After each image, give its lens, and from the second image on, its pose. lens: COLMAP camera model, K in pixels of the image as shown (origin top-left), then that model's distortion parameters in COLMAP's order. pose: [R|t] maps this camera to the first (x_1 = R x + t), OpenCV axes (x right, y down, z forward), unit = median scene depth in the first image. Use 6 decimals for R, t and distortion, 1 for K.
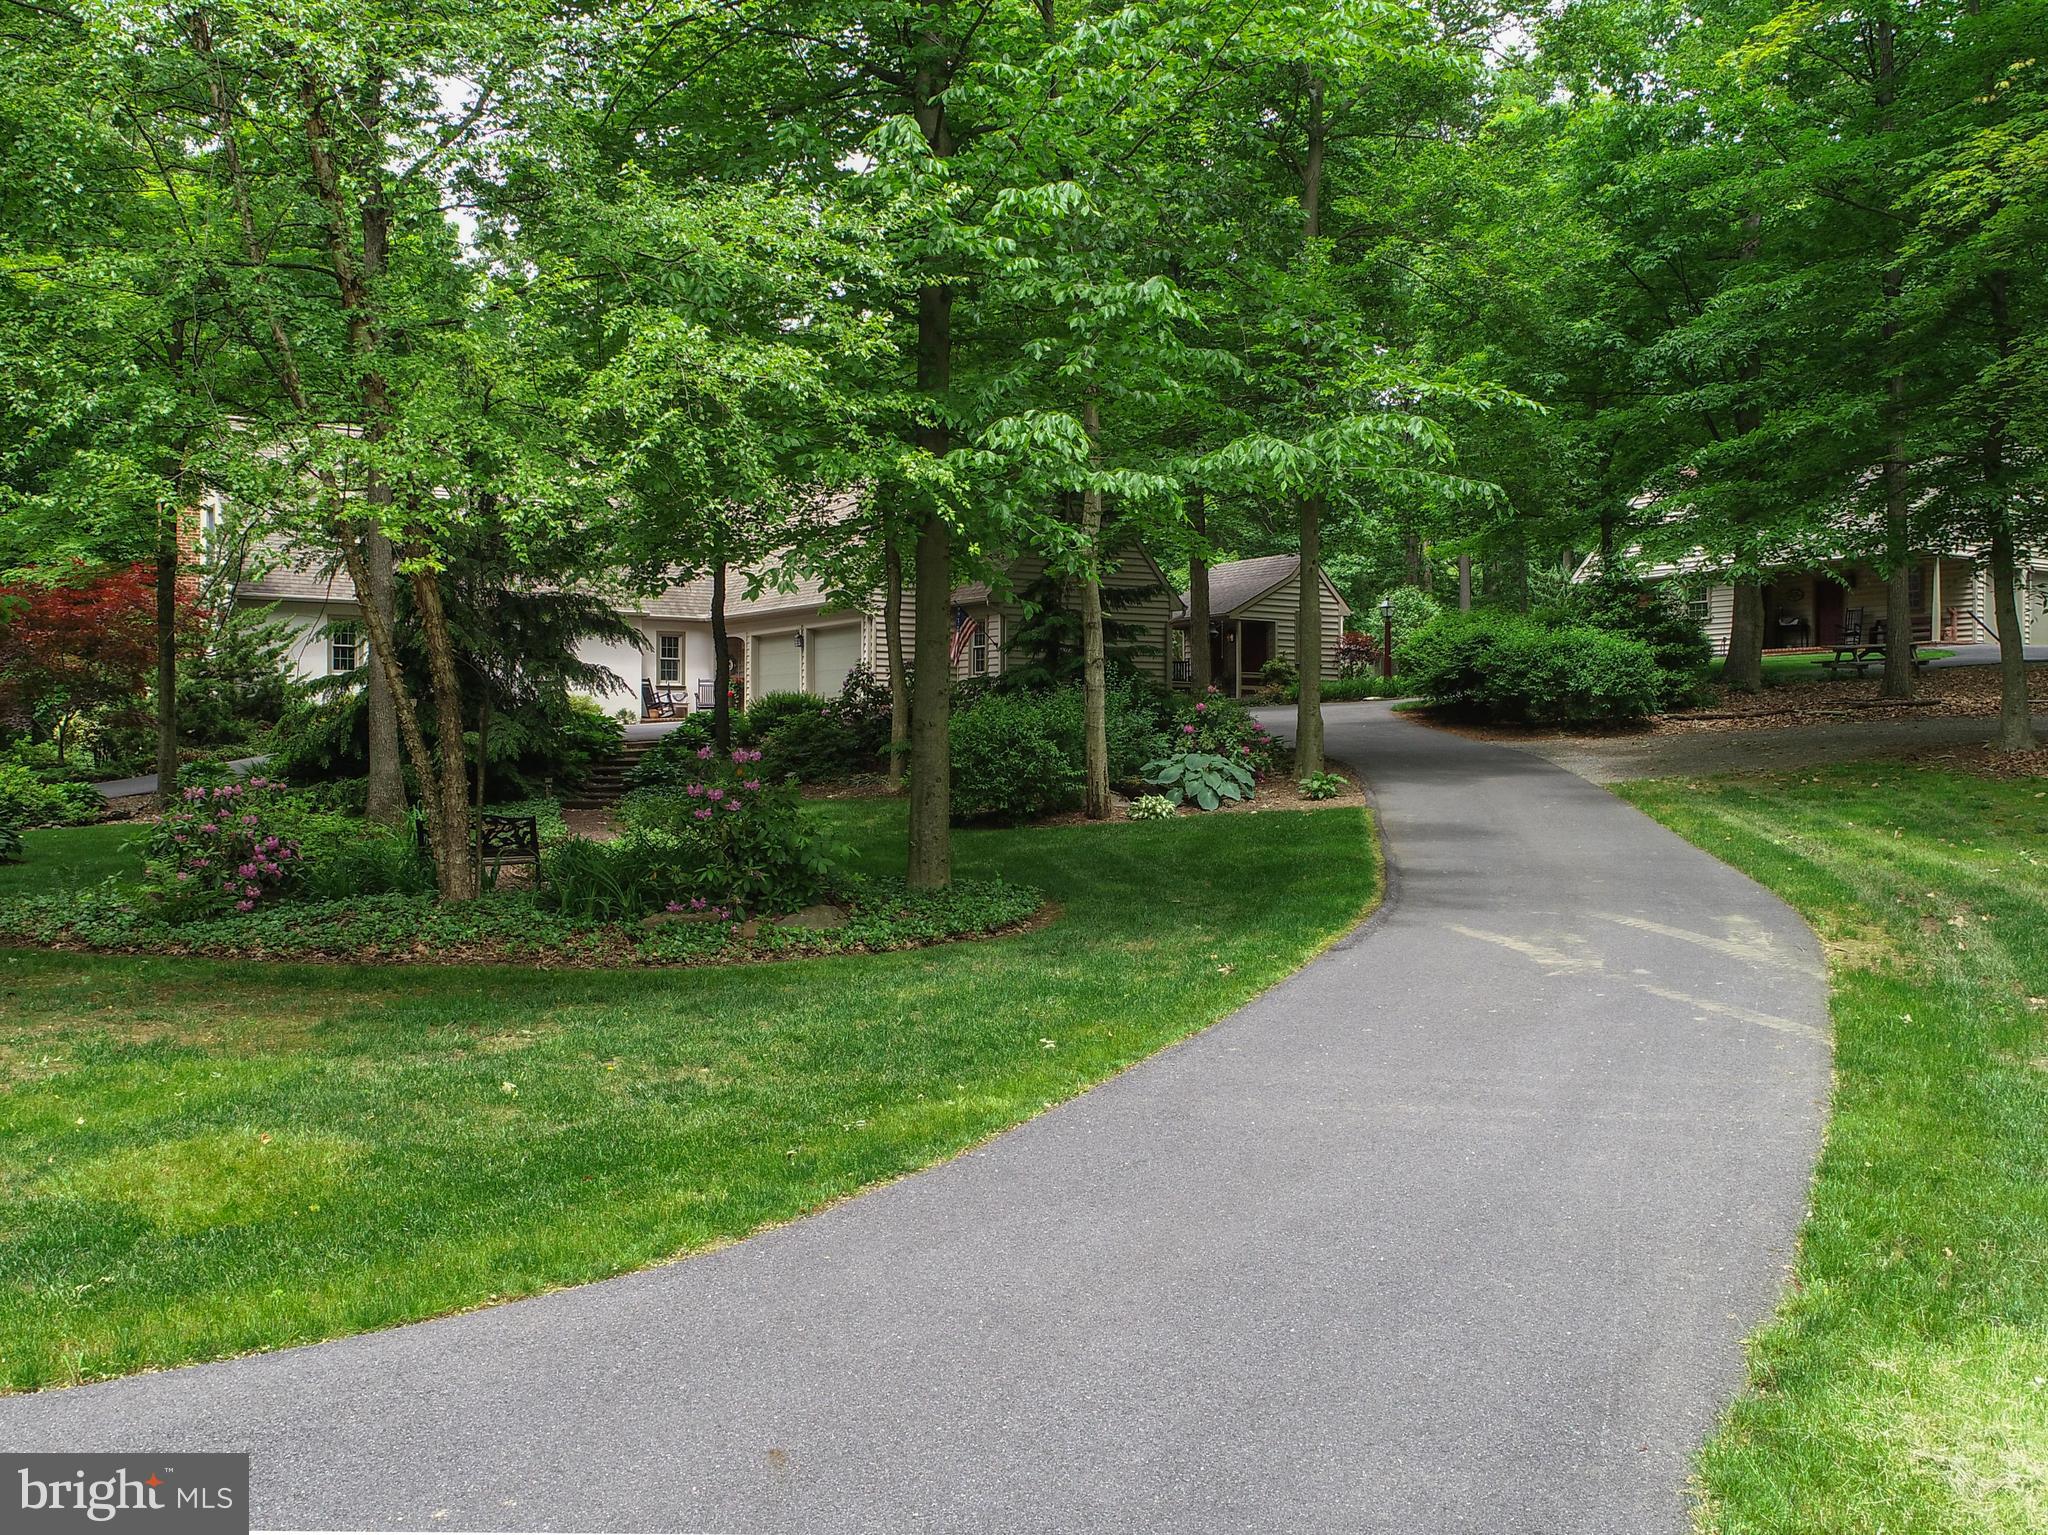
lens RADIAL K [[1911.1, 0, 994.8], [0, 1911.1, 771.3], [0, 0, 1]] dist [0.006420, -0.005554]
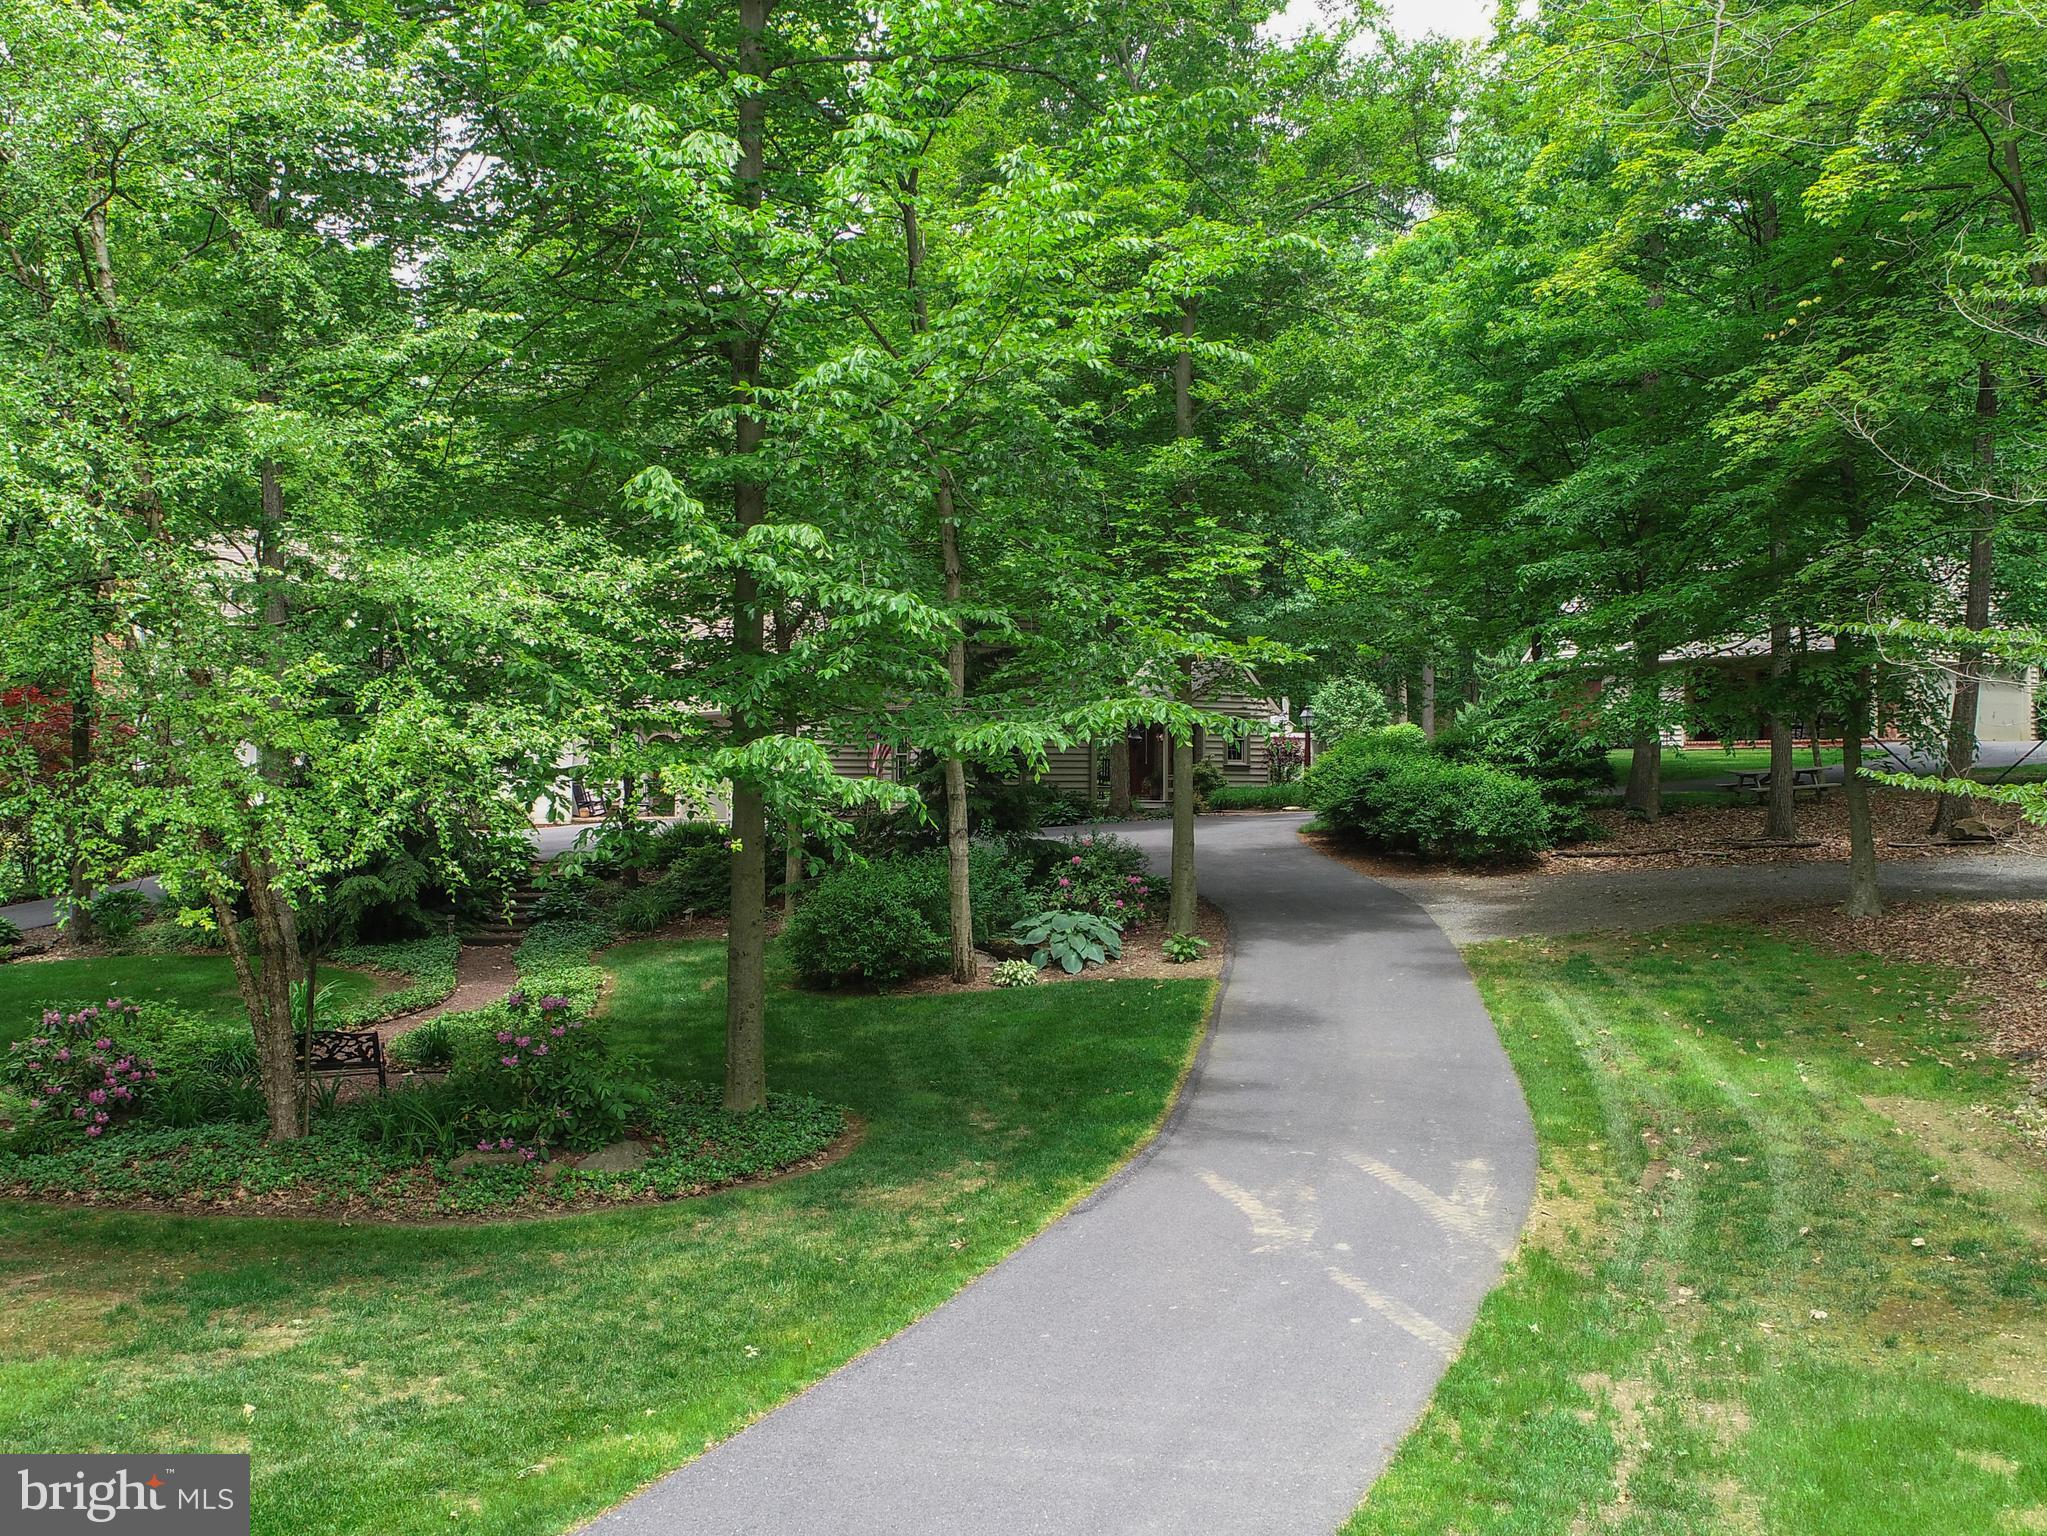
lens RADIAL K [[1965.4, 0, 966.0], [0, 1965.4, 823.3], [0, 0, 1]] dist [-0.000597, 0.014228]
pose [[0.999917, 0.000842, -0.012828, 0.069937], [-0.000686, 0.999925, 0.012191, -0.074558], [0.012837, -0.012181, 0.999843, -0.056561]]
